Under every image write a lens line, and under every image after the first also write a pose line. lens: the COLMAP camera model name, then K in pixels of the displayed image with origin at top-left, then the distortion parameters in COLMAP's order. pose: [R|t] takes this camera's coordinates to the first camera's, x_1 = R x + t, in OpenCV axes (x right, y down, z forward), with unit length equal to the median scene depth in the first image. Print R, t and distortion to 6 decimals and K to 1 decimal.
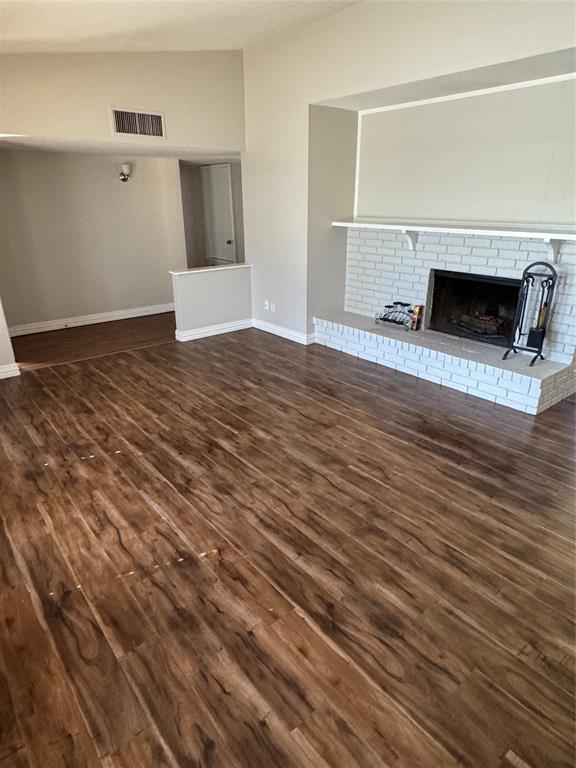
lens RADIAL K [[461.4, 0, 290.6], [0, 461.4, 384.1], [0, 0, 1]] dist [-0.000799, 0.001060]
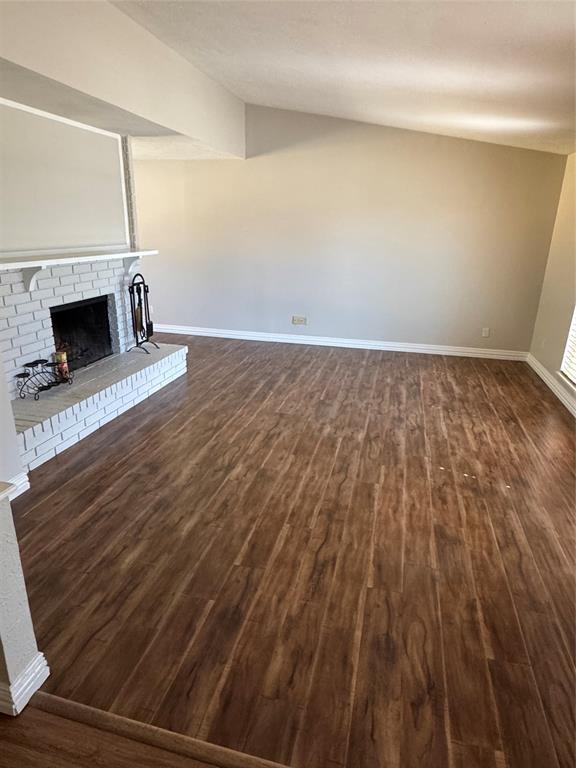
lens RADIAL K [[461.4, 0, 288.5], [0, 461.4, 383.0], [0, 0, 1]] dist [-0.000799, 0.001060]
pose [[-0.591867, -0.267810, 0.760244, -0.922510], [0.286351, 0.811802, 0.508902, -0.652662], [-0.753457, 0.518899, -0.403791, 1.599674]]
